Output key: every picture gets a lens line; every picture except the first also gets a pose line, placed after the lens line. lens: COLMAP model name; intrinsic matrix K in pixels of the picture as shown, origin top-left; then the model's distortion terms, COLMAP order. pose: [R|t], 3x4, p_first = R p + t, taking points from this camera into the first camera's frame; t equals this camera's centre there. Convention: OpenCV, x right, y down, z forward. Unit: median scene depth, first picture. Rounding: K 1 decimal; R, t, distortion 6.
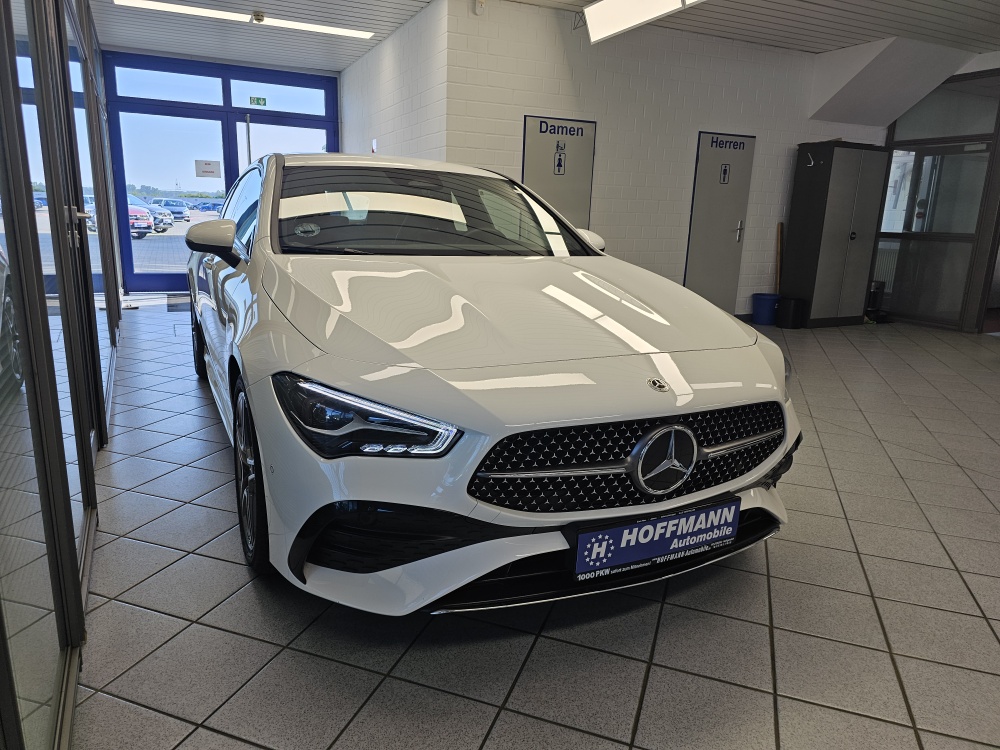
lens RADIAL K [[678.8, 0, 498.5], [0, 678.8, 365.7], [0, 0, 1]] dist [0.056404, -0.071084]
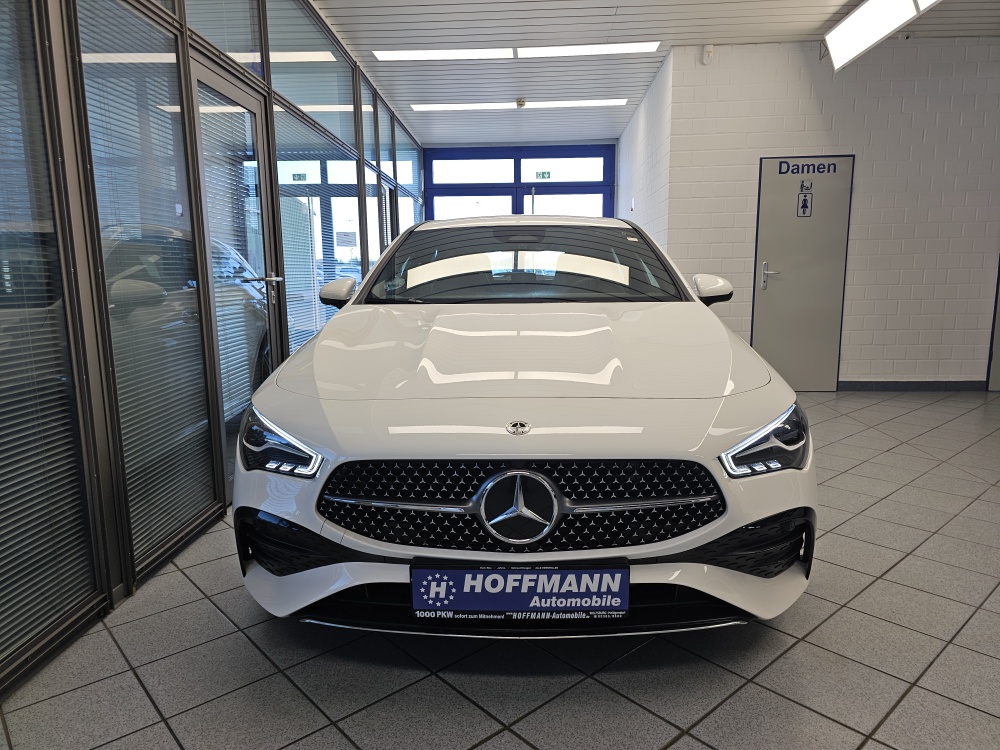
lens RADIAL K [[678.8, 0, 498.5], [0, 678.8, 365.7], [0, 0, 1]] dist [0.056404, -0.071084]
pose [[0.880623, 0.022871, -0.473266, 0.646091], [-0.062434, 0.995726, -0.068054, 0.007569], [0.469687, 0.089478, 0.878287, 0.132233]]
